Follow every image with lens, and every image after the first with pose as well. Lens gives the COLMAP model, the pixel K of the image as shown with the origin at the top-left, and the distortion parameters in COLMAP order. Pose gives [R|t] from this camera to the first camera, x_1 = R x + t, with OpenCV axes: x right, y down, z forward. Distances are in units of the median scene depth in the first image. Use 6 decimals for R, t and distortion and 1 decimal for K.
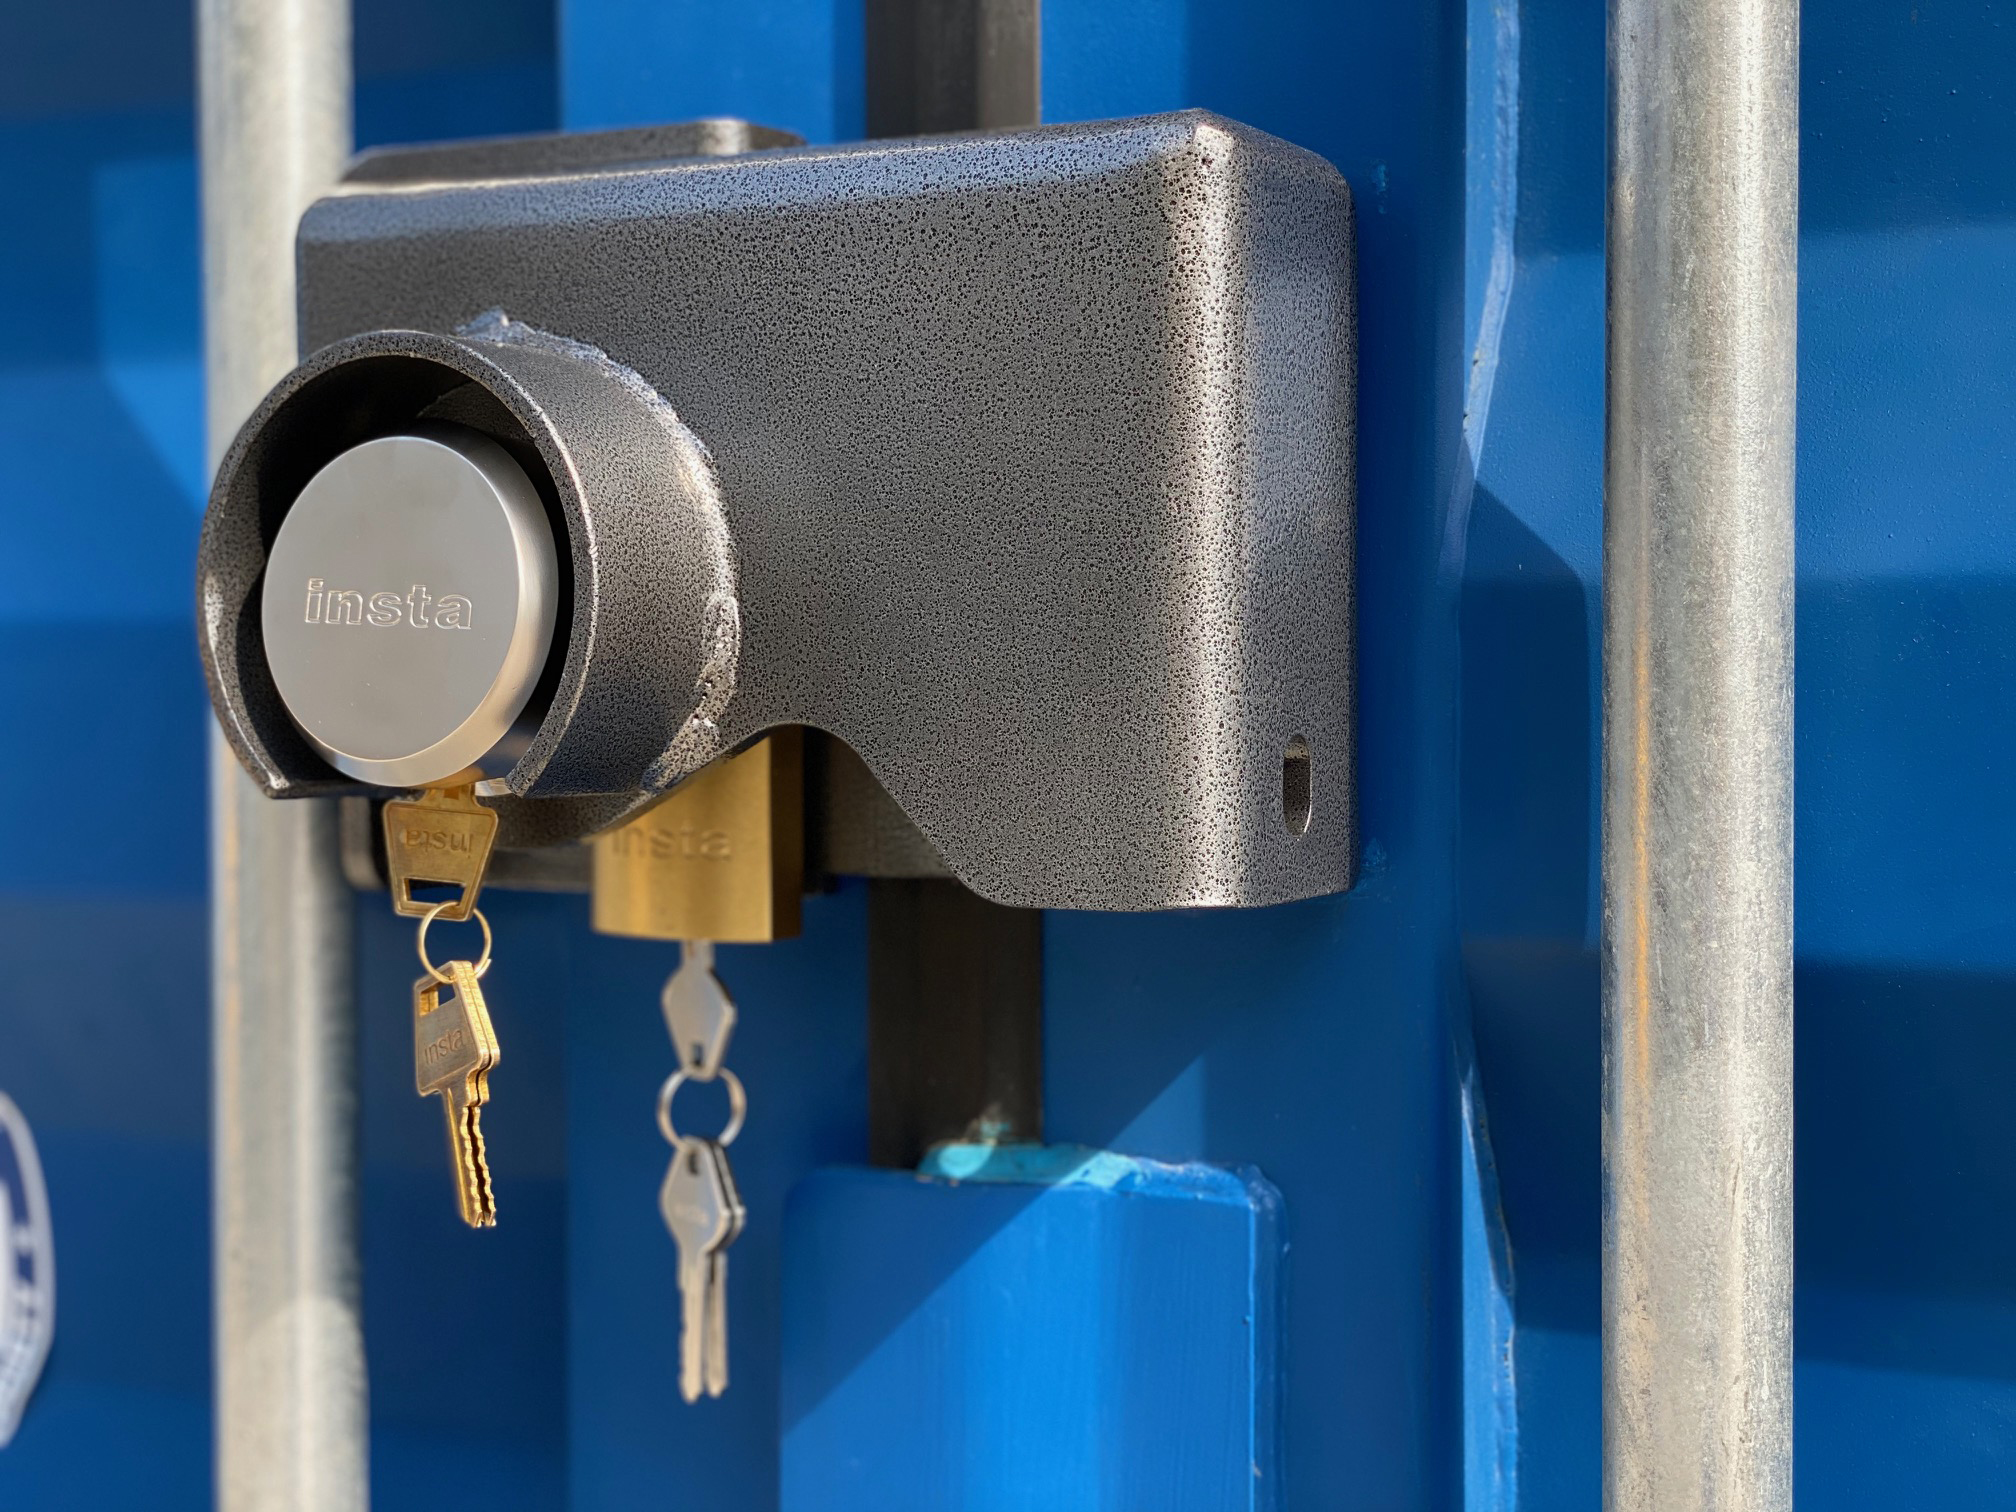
lens RADIAL K [[3082.7, 0, 1014.6], [0, 3082.7, 752.1], [0, 0, 1]] dist [0.018140, 0.000000]
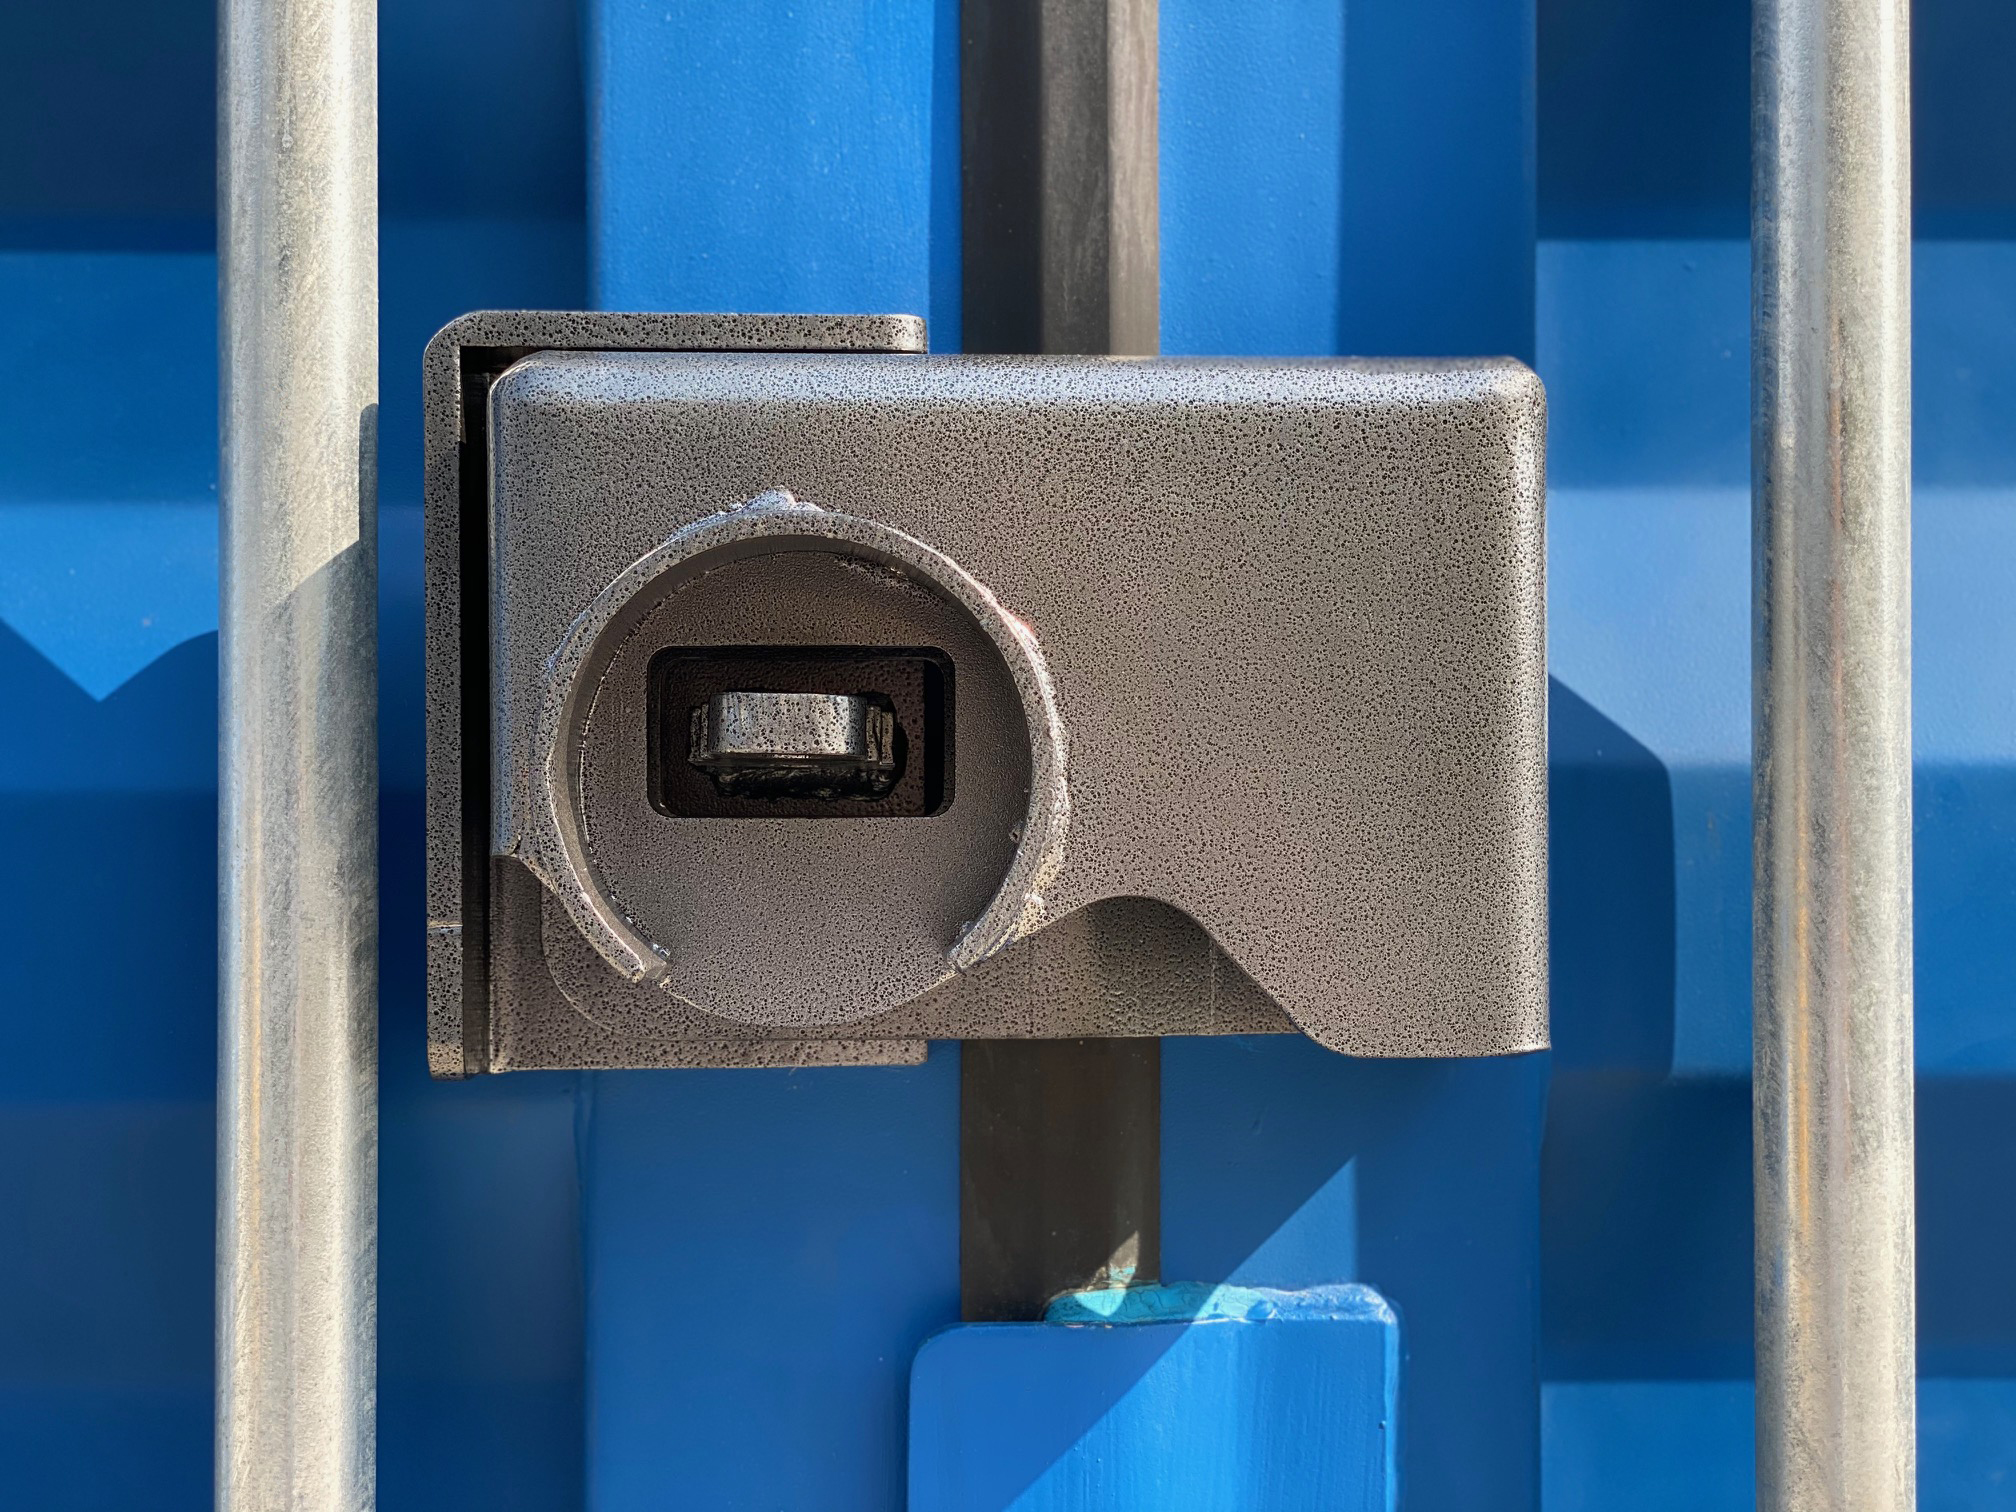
lens RADIAL K [[3082.7, 0, 997.4], [0, 3082.7, 763.3], [0, 0, 1]] dist [0.018140, 0.000000]
pose [[0.851061, 0.006266, 0.525029, -0.677447], [0.019064, 0.998901, -0.042824, -0.010383], [-0.524721, 0.046455, 0.850006, 0.120396]]
